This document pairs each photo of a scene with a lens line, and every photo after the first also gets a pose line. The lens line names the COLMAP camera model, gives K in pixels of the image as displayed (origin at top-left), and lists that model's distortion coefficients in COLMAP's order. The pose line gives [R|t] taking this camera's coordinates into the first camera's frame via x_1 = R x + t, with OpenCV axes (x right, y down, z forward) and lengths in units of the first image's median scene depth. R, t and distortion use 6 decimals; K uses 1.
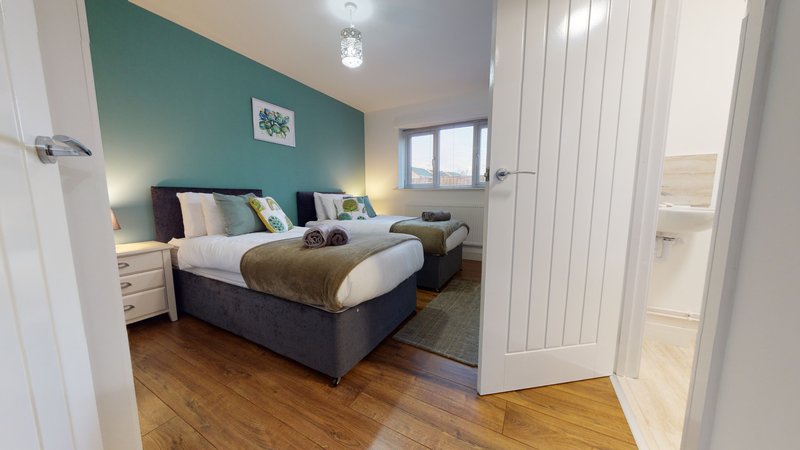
lens RADIAL K [[252.7, 0, 400.0], [0, 252.7, 225.0], [0, 0, 1]] dist [-0.000554, -0.000029]
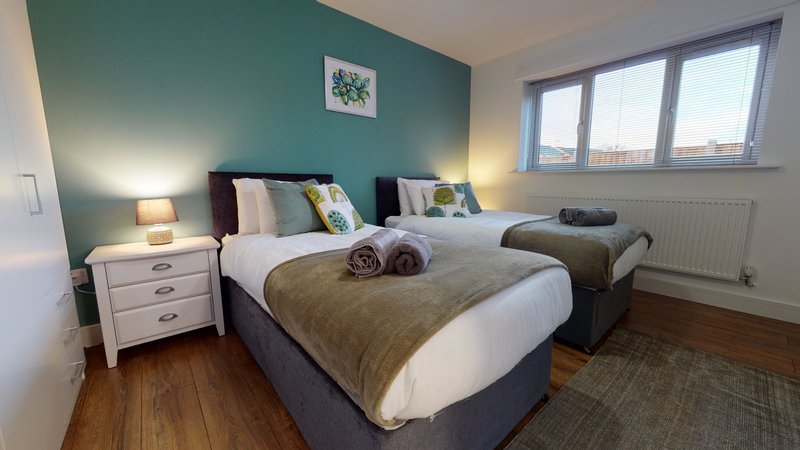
lens RADIAL K [[293.3, 0, 400.0], [0, 293.3, 225.0], [0, 0, 1]] dist [0.001566, -0.000084]
pose [[0.933279, 0.049456, -0.355731, -0.026371], [-0.038903, 0.998566, 0.036763, -0.032956], [0.357039, -0.020471, 0.933865, 0.287462]]
